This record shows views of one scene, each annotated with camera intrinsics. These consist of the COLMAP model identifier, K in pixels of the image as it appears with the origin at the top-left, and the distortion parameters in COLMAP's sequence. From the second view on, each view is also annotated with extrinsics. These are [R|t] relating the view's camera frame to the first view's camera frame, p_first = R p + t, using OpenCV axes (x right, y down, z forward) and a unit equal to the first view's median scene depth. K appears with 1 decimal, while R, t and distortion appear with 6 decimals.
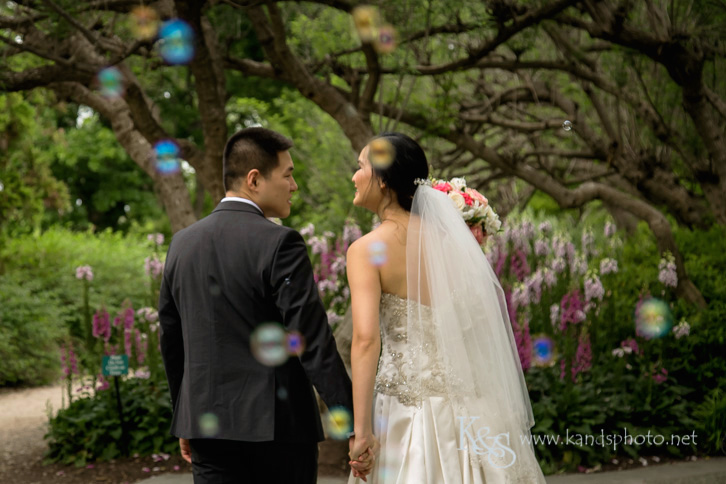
lens RADIAL K [[1400.1, 0, 363.0], [0, 1400.1, 242.0], [0, 0, 1]] dist [-0.027971, -0.085649]
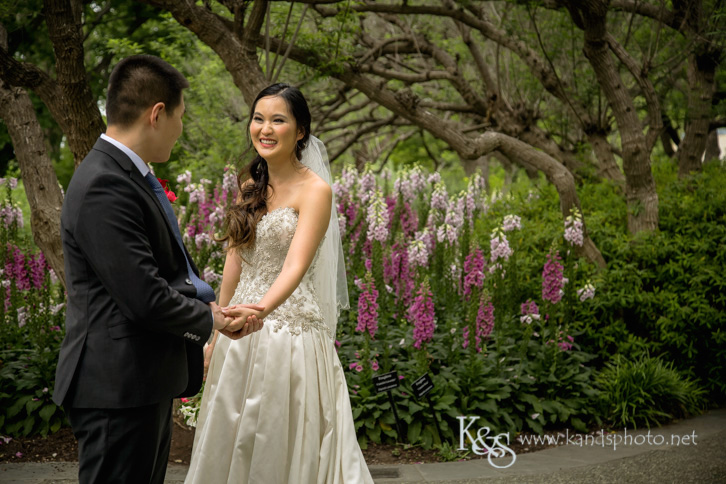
lens RADIAL K [[2073.6, 0, 363.0], [0, 2073.6, 242.0], [0, 0, 1]] dist [0.828158, -0.377988]
pose [[0.998610, 0.017715, 0.049651, 0.010850], [-0.018755, 0.999613, 0.020557, 0.003917], [-0.049268, -0.021459, 0.998555, -0.385669]]
